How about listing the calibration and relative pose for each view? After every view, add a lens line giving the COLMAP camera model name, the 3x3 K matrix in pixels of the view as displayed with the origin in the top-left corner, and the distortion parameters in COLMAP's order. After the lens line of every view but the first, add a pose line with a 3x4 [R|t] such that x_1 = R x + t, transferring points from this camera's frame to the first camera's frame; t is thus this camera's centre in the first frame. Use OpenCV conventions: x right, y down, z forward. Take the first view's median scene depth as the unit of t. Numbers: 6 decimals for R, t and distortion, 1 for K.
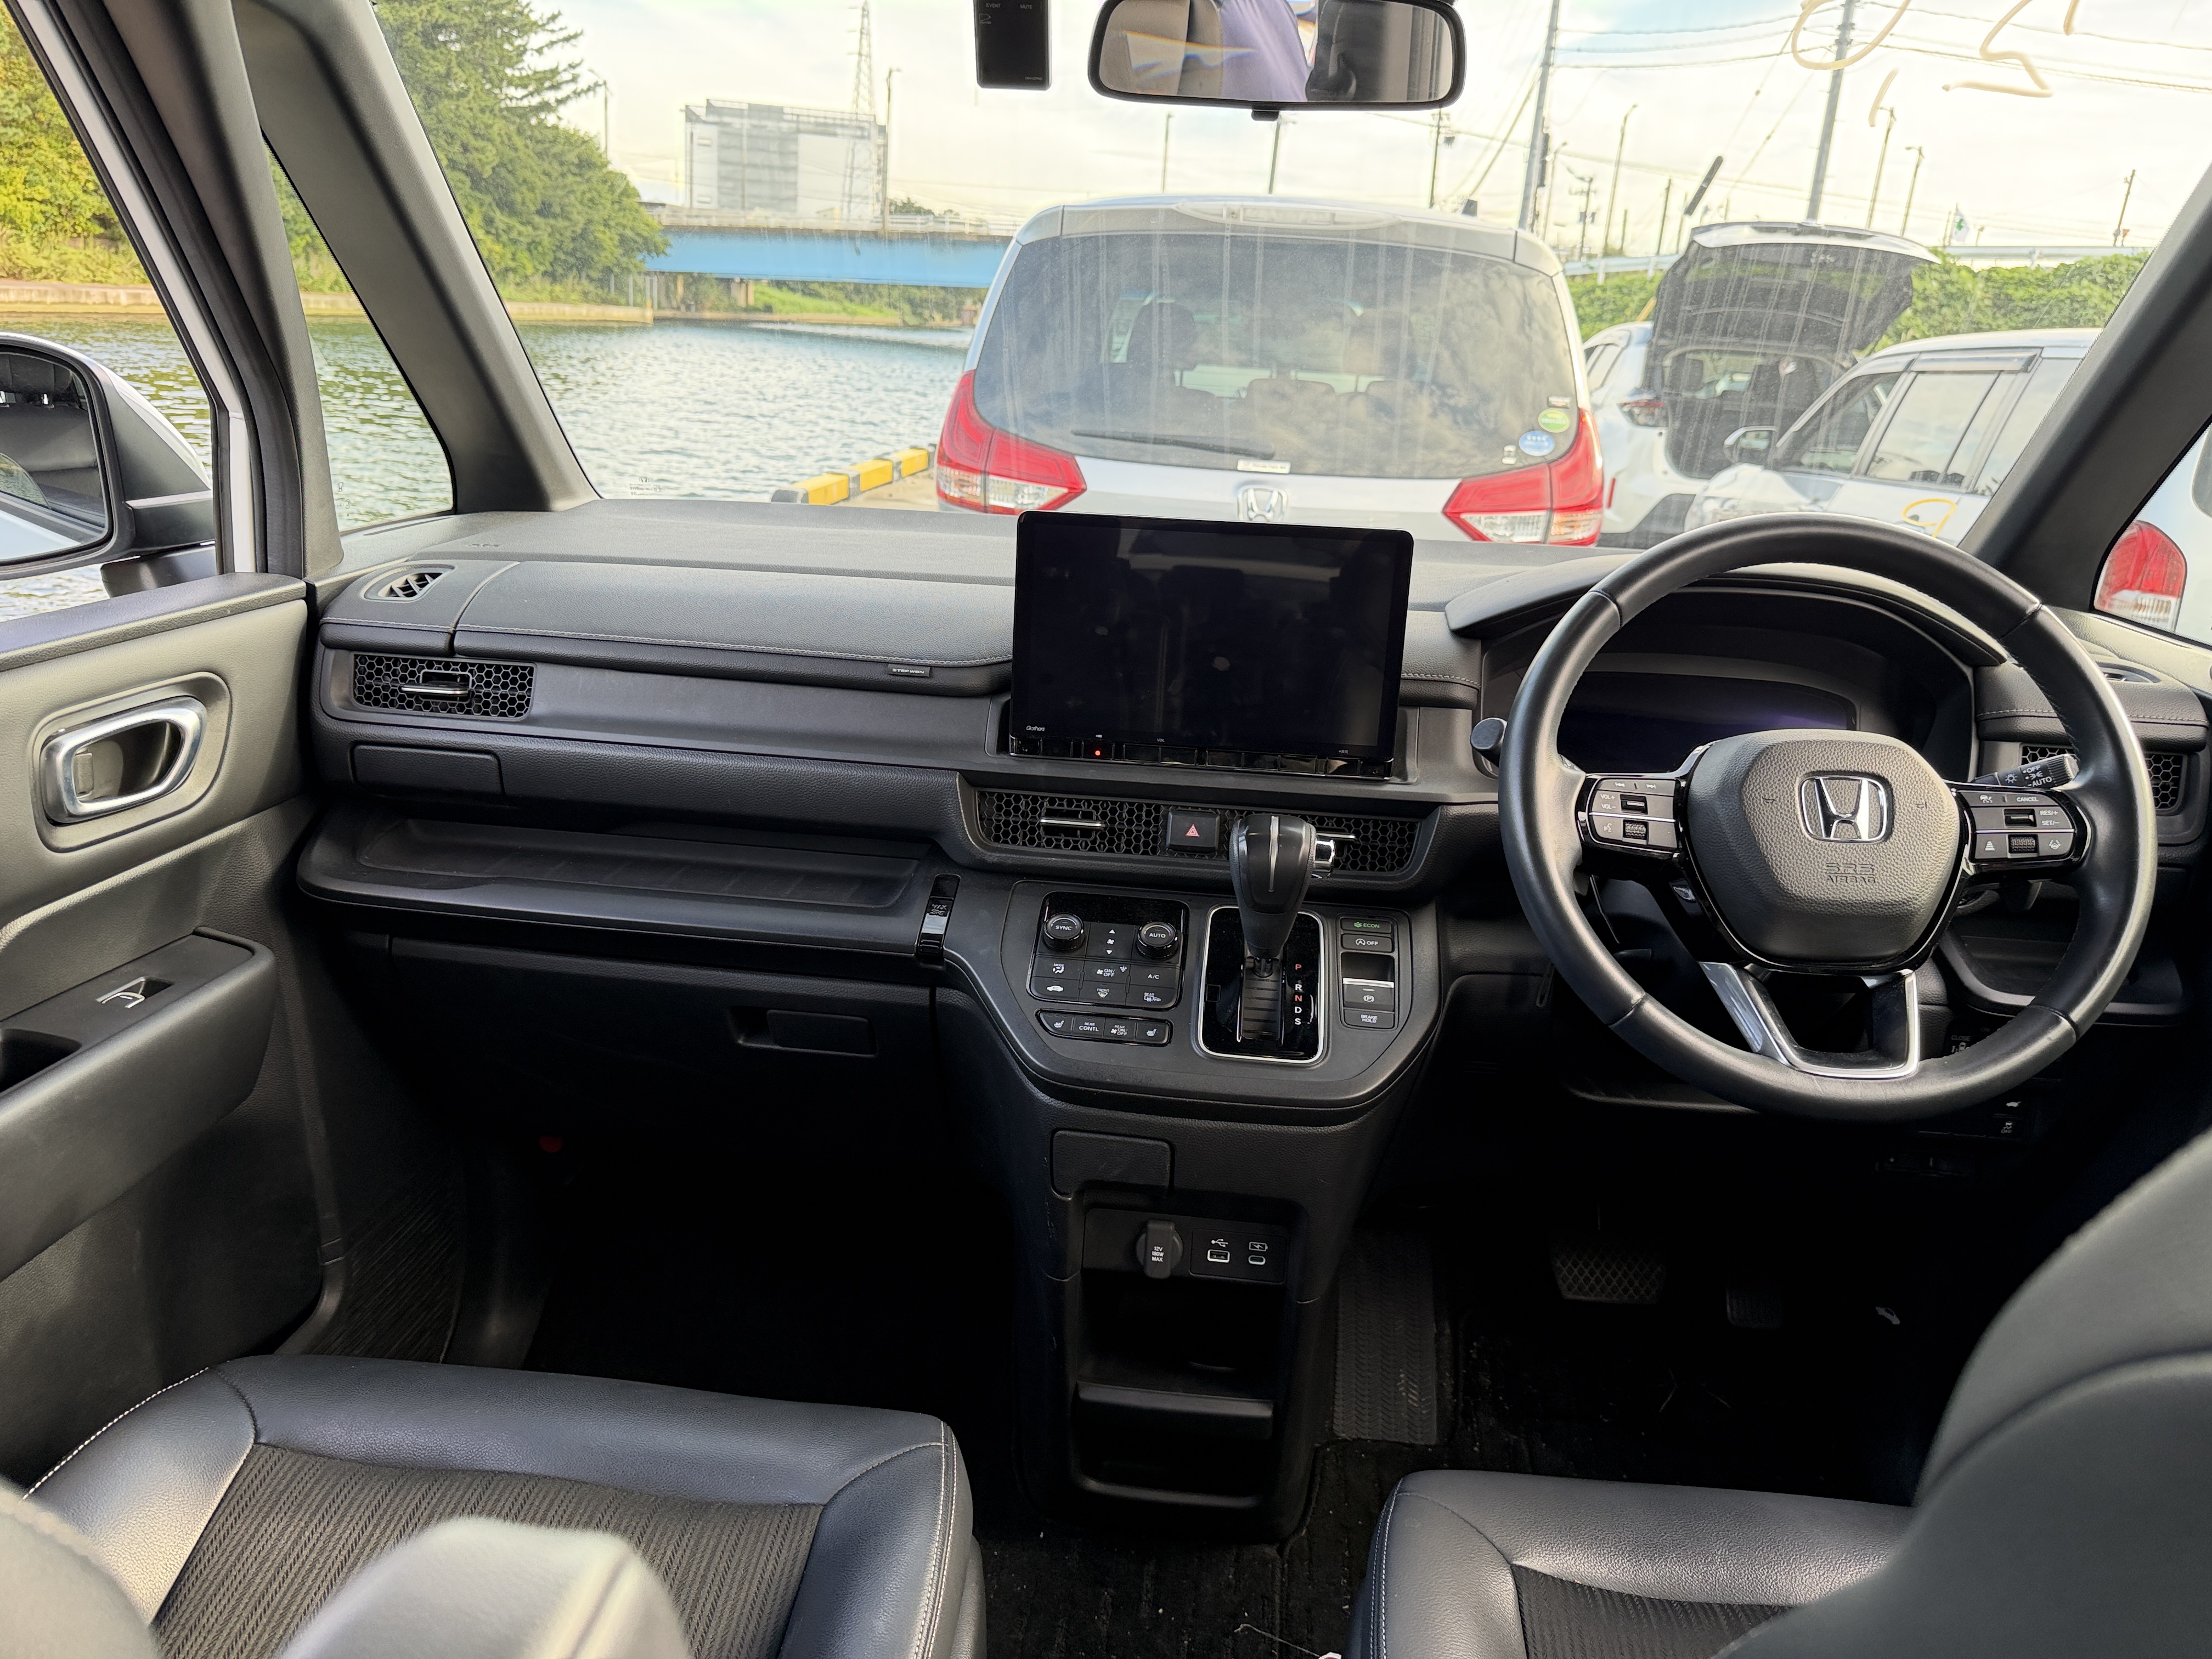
lens RADIAL K [[1599.9, 0, 1104.8], [0, 1599.9, 823.3], [0, 0, 1]] dist [-0.008294, -0.016587]
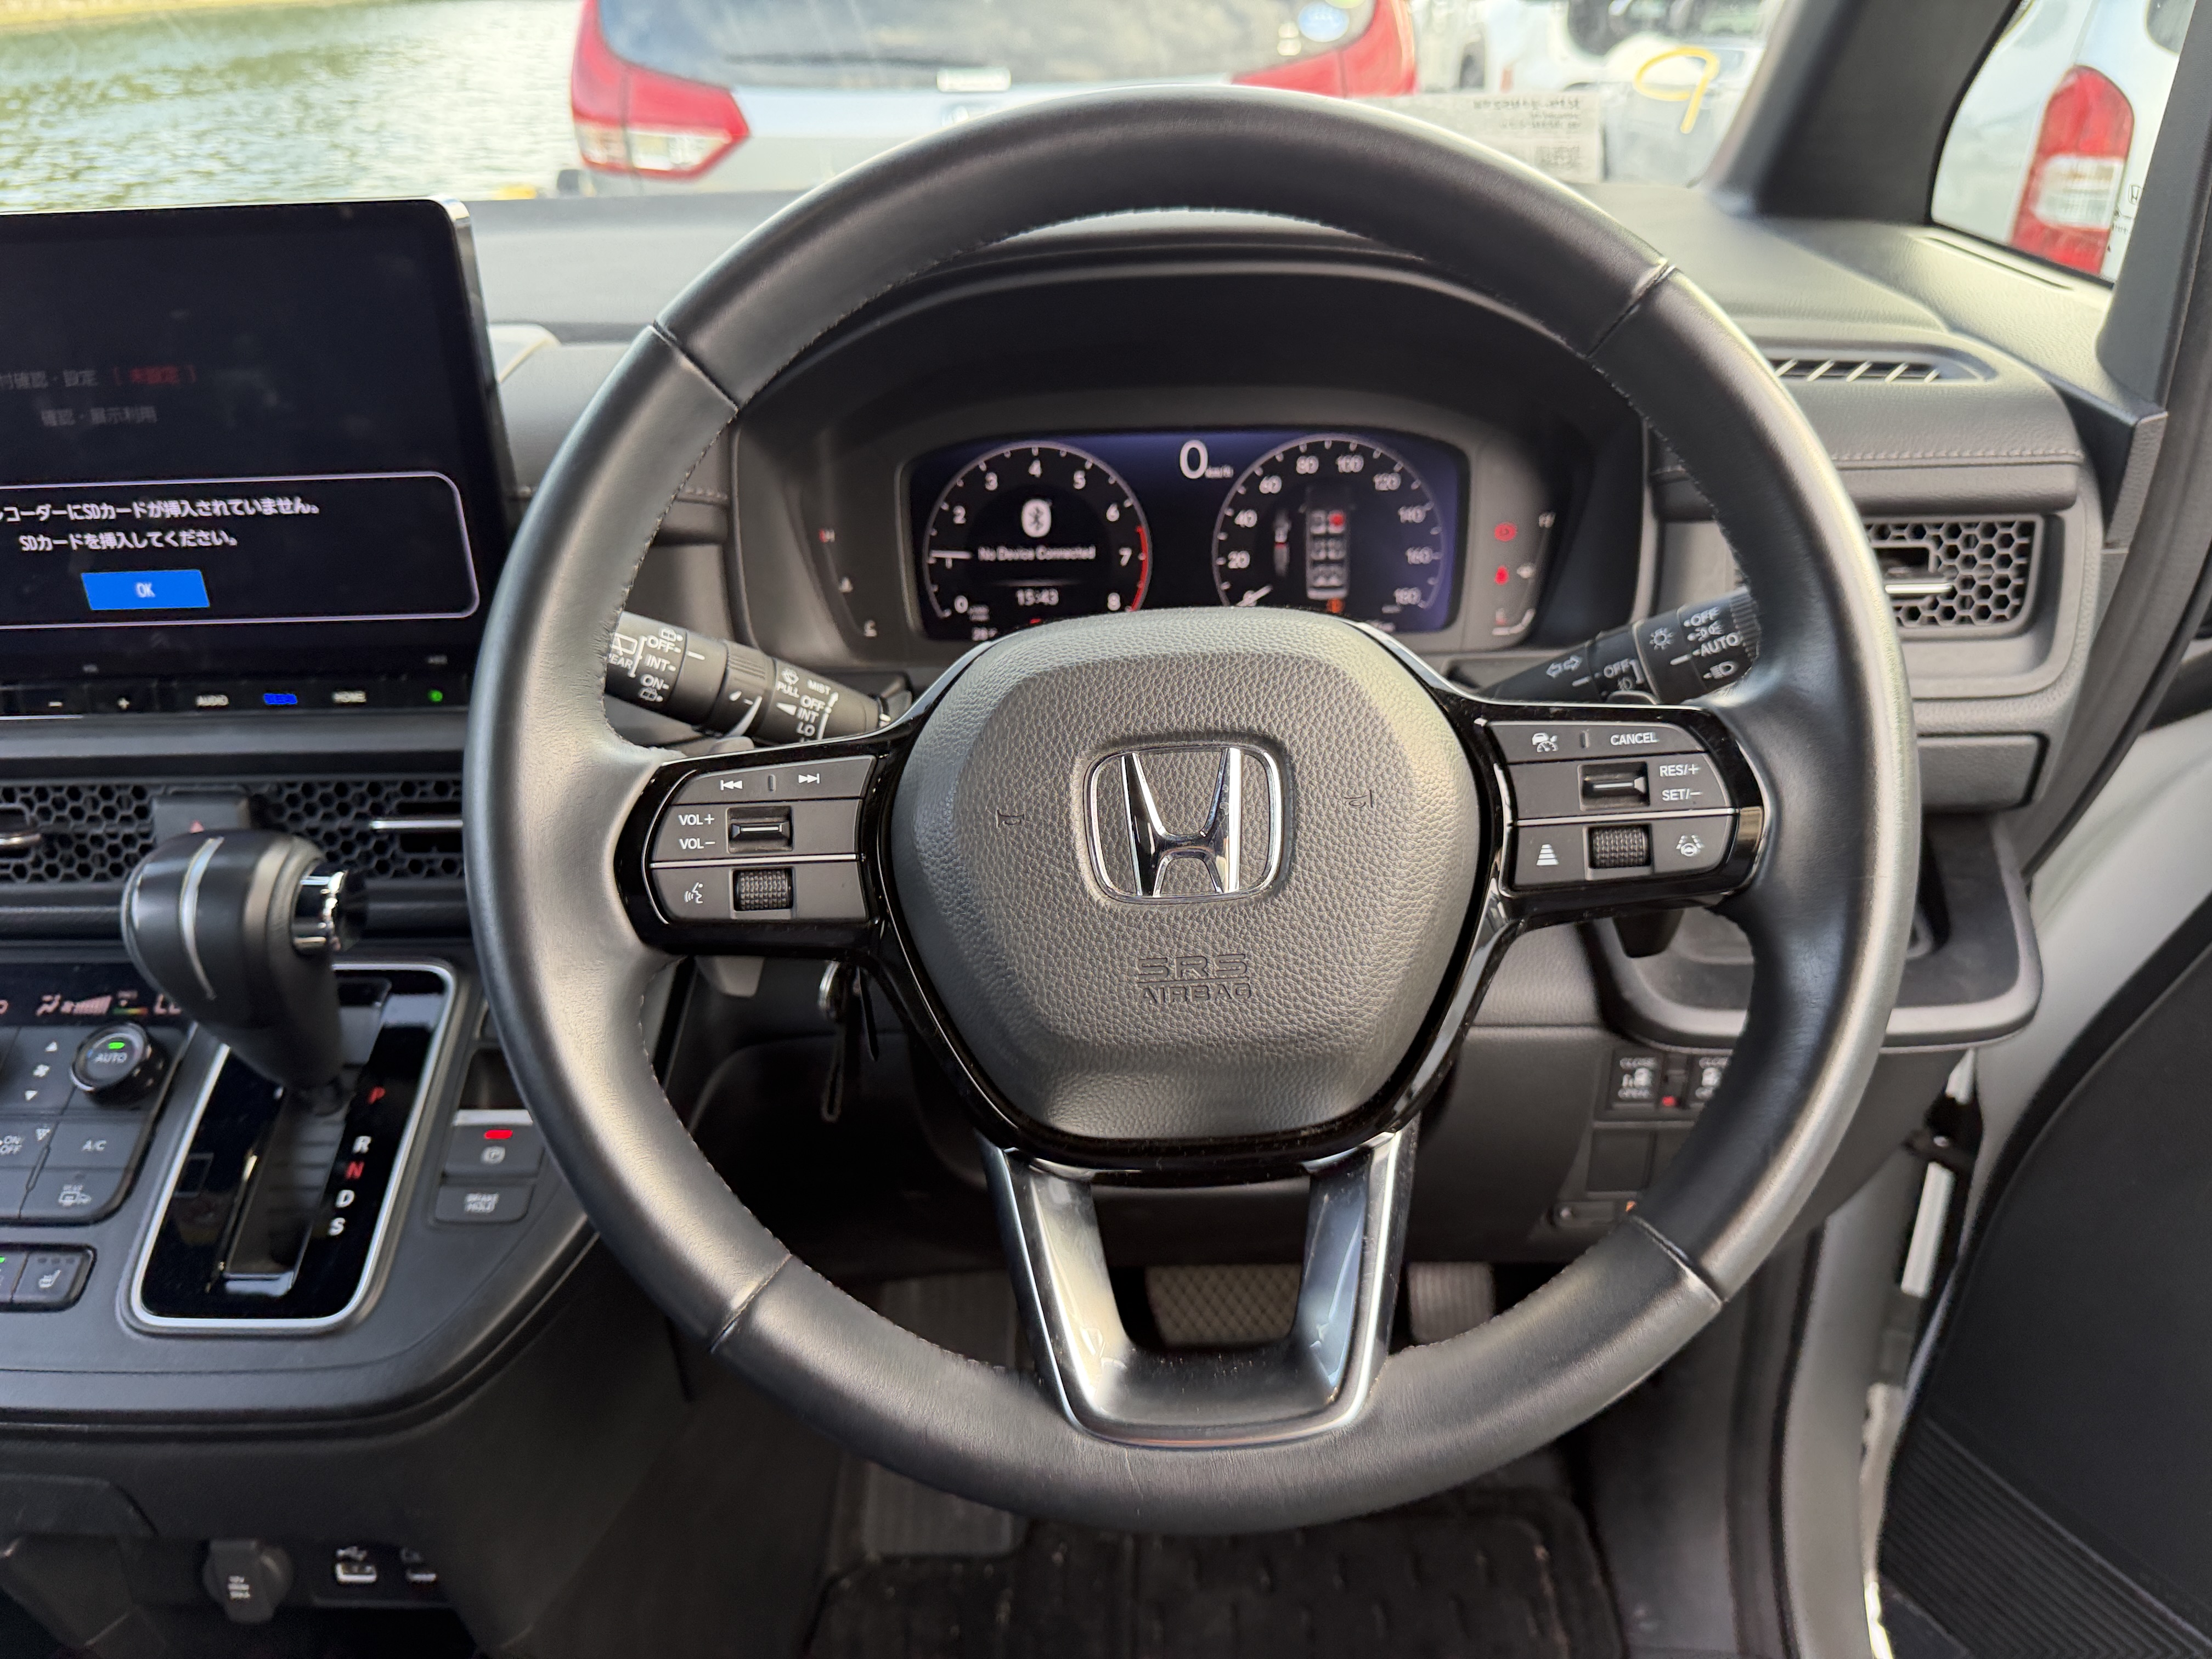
lens RADIAL K [[1599.9, 0, 1161.2], [0, 1599.9, 845.9], [0, 0, 1]] dist [-0.008294, -0.016587]
pose [[0.994266, -0.101775, 0.032812, 0.425356], [0.092141, 0.971111, 0.220121, -0.094154], [-0.054267, -0.215836, 0.974921, 0.561728]]
